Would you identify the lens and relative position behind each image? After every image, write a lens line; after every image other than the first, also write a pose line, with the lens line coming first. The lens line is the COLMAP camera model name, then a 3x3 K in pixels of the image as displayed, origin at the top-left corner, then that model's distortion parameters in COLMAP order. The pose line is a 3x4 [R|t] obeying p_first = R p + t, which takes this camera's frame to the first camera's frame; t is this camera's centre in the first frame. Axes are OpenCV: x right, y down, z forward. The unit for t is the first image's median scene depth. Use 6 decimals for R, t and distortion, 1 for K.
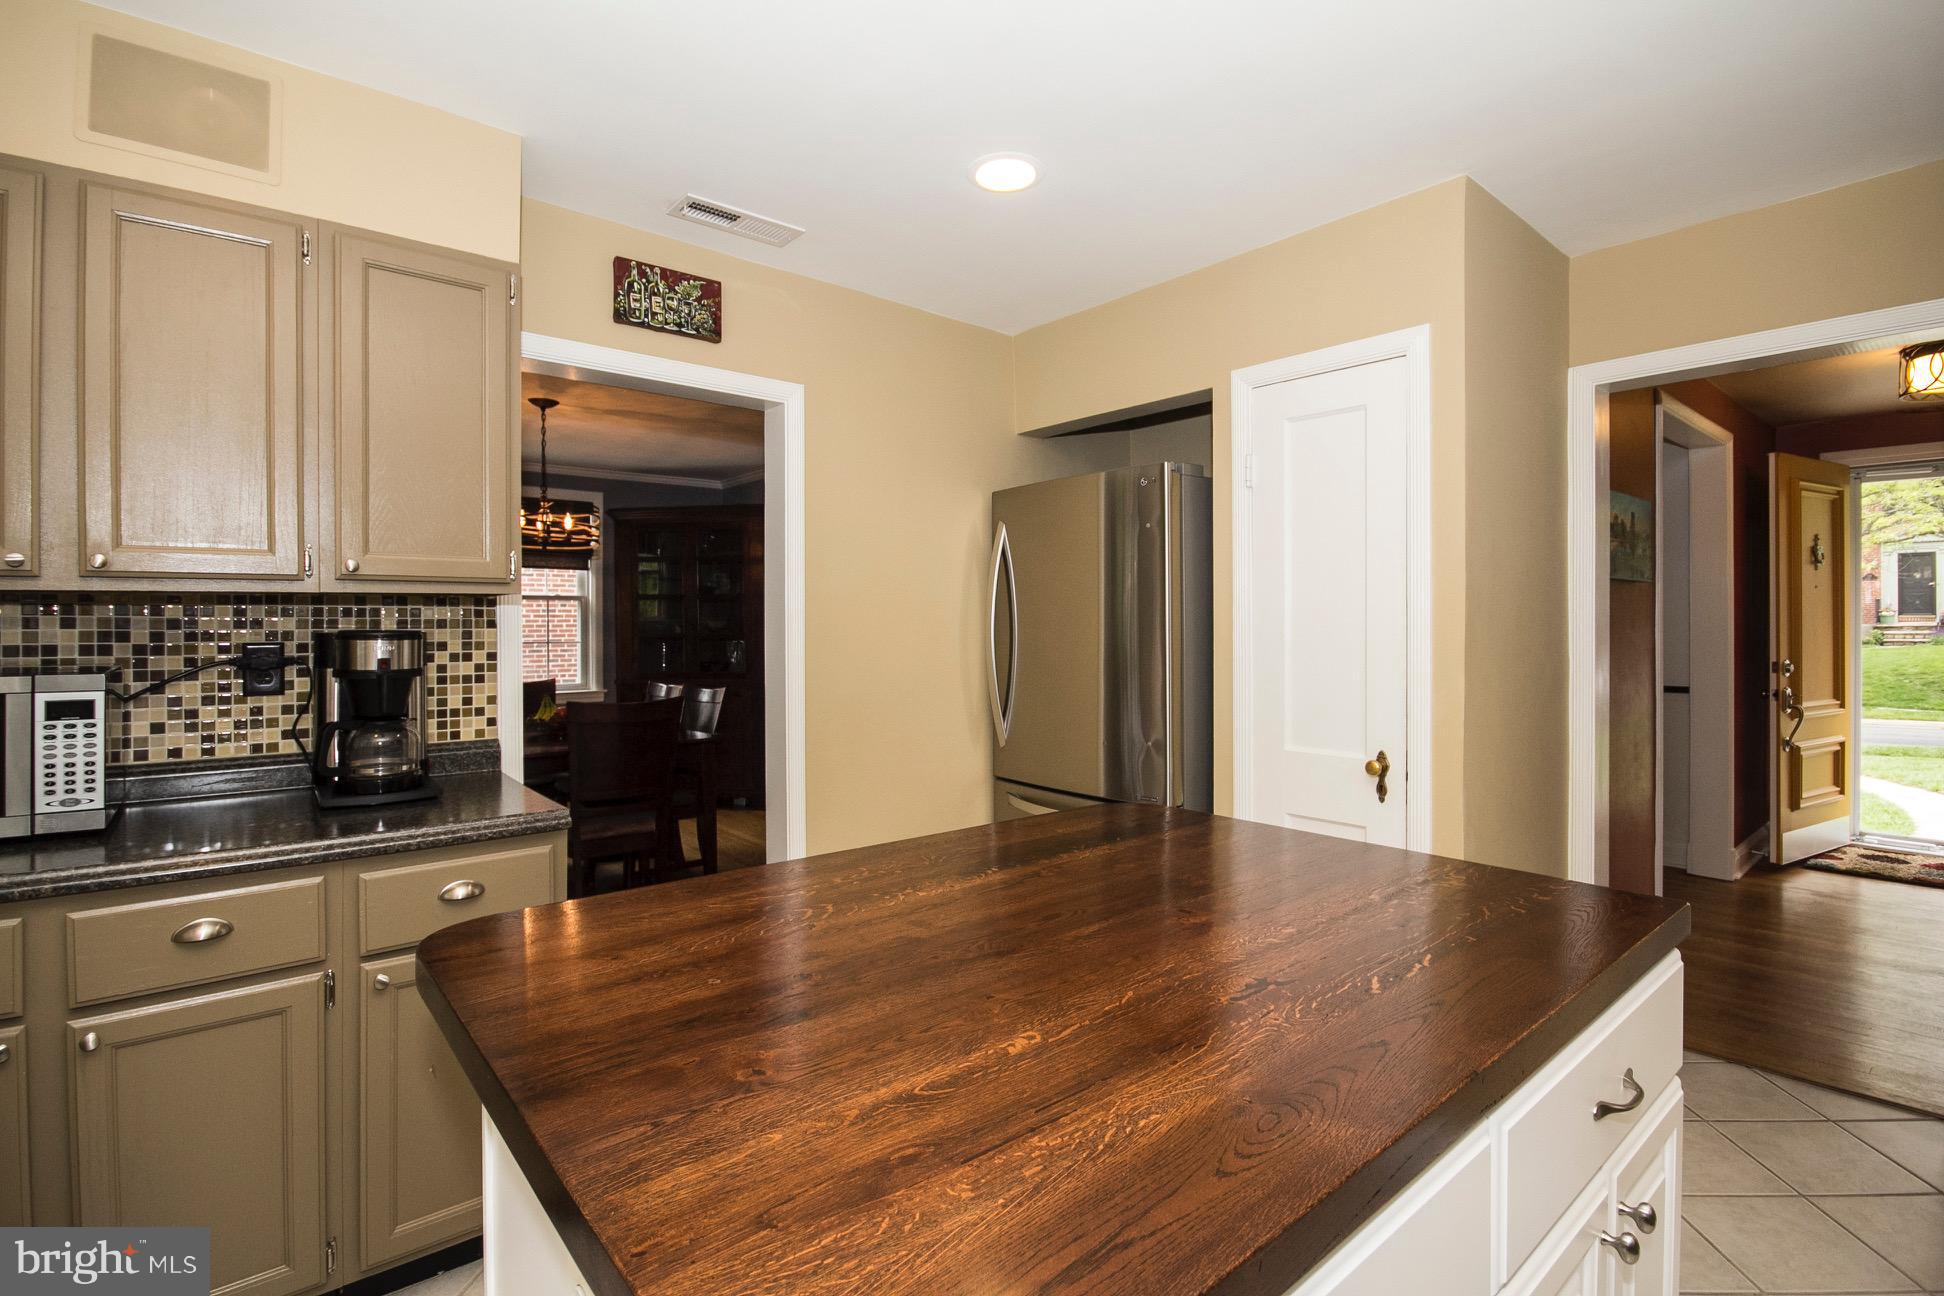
lens RADIAL K [[910.1, 0, 969.9], [0, 910.1, 620.2], [0, 0, 1]] dist [-0.001769, -0.000338]
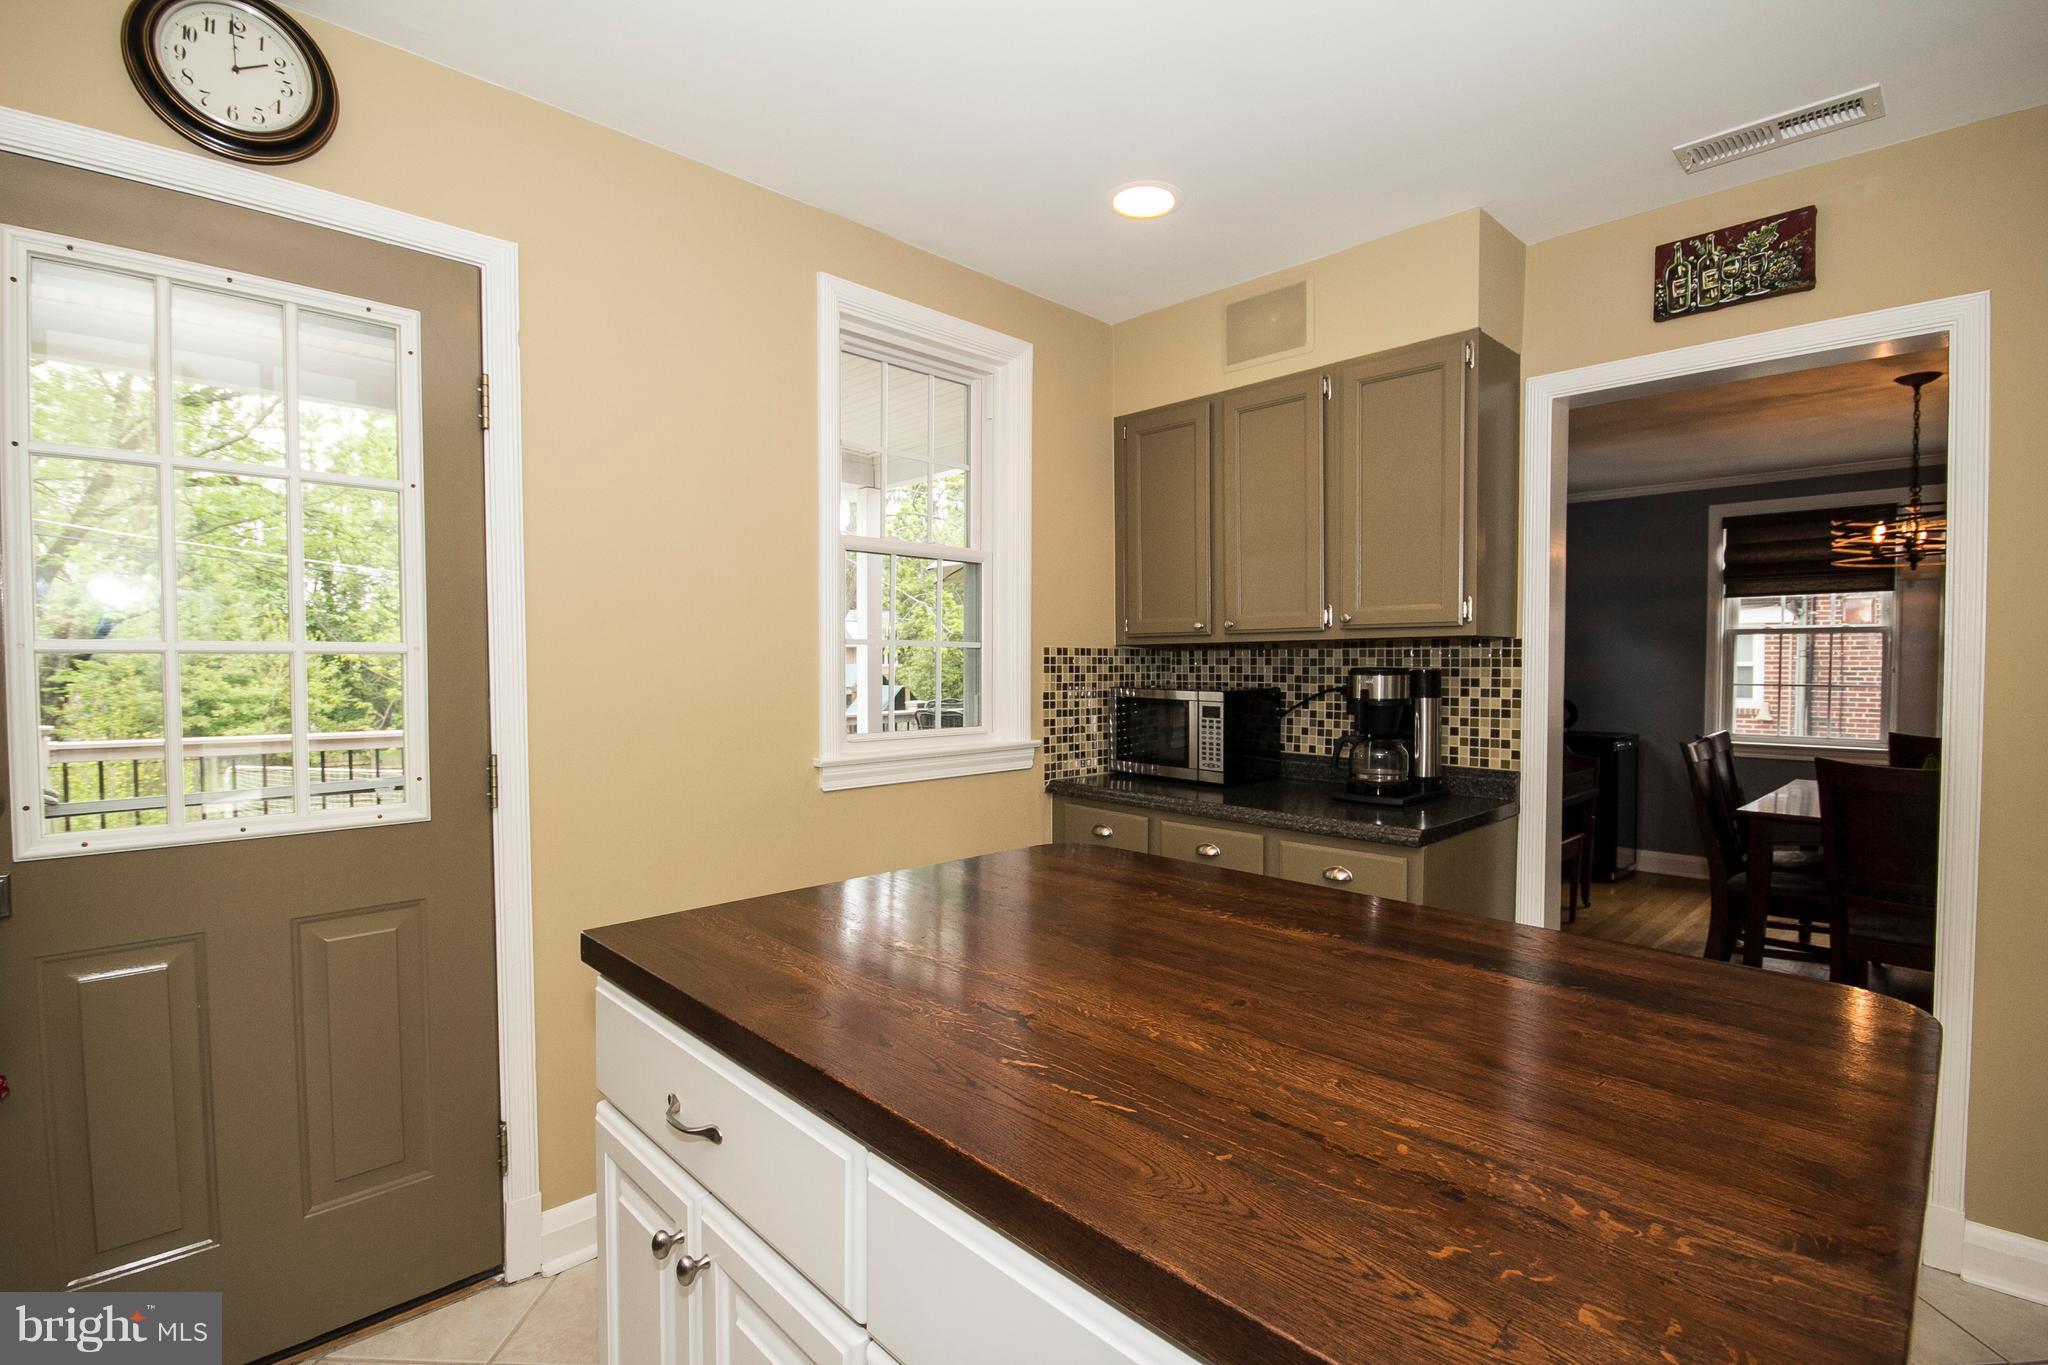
lens RADIAL K [[949.6, 0, 1047.3], [0, 949.6, 689.6], [0, 0, 1]] dist [-0.012792, -0.000183]
pose [[0.089546, 0.031931, -0.995471, 0.541001], [0.002739, 0.999474, 0.032305, -0.001945], [0.995979, -0.005620, 0.089412, 0.367155]]
